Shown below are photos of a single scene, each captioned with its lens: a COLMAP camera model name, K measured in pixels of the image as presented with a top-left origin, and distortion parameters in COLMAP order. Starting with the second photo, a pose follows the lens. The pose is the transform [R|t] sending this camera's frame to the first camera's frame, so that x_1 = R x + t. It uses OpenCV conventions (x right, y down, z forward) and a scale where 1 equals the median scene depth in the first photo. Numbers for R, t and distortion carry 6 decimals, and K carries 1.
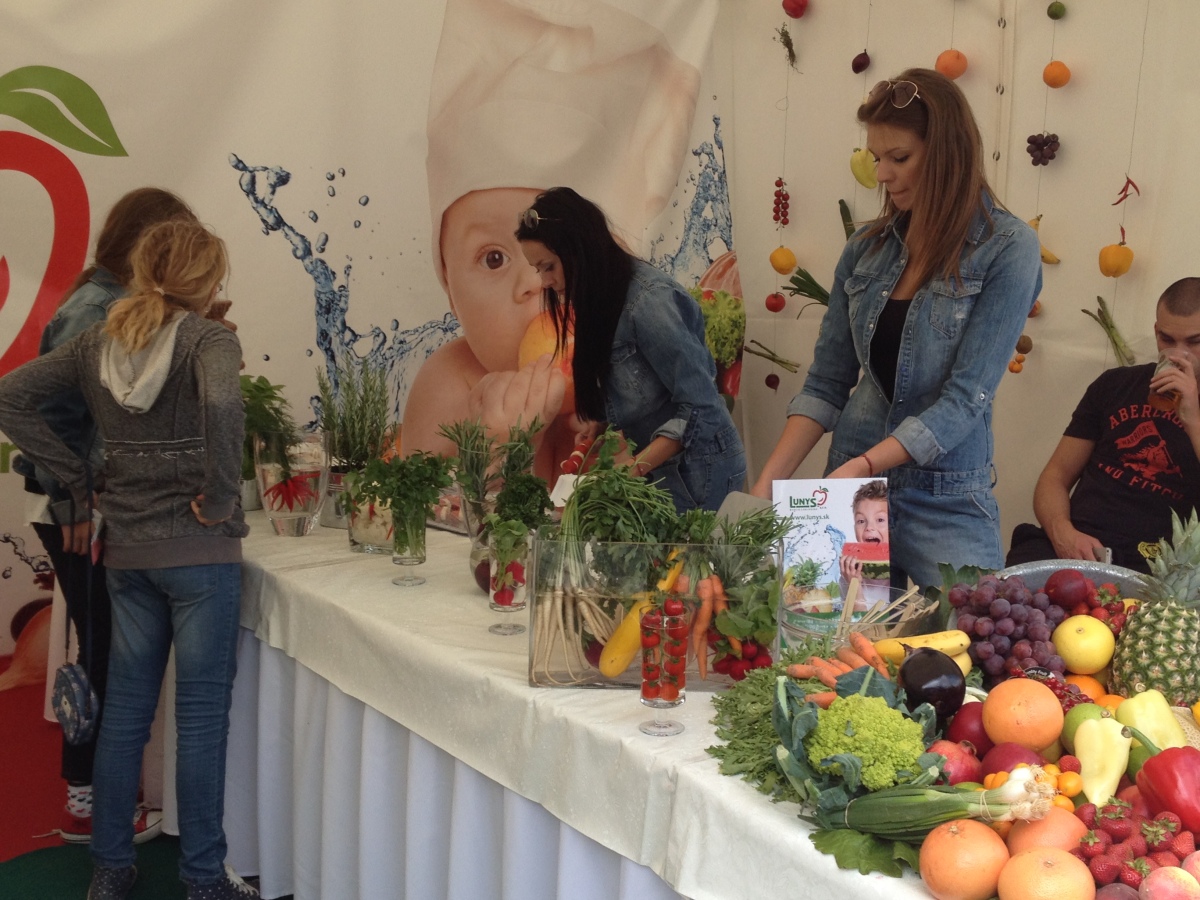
lens RADIAL K [[1653.4, 0, 606.2], [0, 1653.4, 440.6], [0, 0, 1]] dist [0.274829, 0.000000]
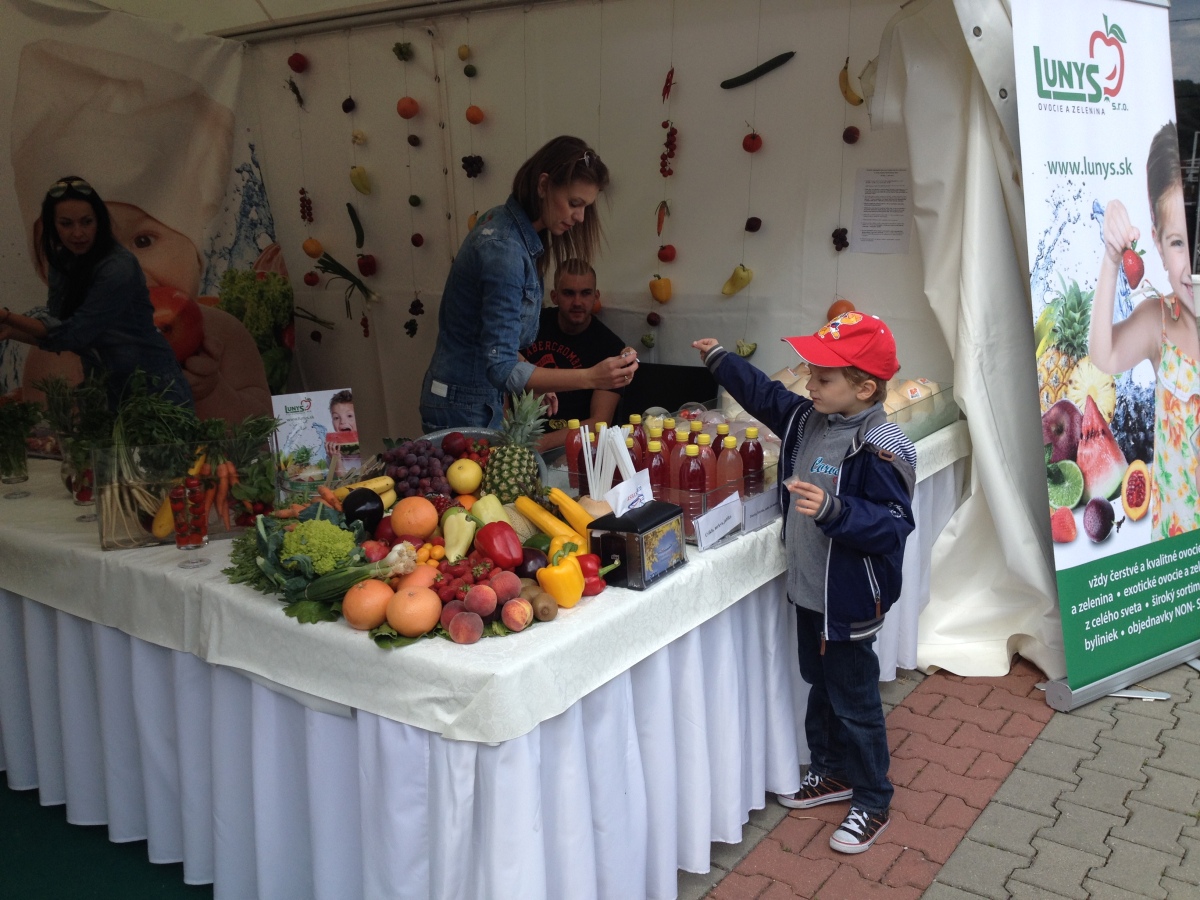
lens RADIAL K [[1212.3, 0, 598.4], [0, 1212.3, 451.7], [0, 0, 1]] dist [0.090949, 0.000000]
pose [[0.953516, -0.103378, 0.283057, 0.071845], [0.086287, 0.993648, 0.072231, 0.022061], [-0.288726, -0.044450, 0.956379, -0.145109]]
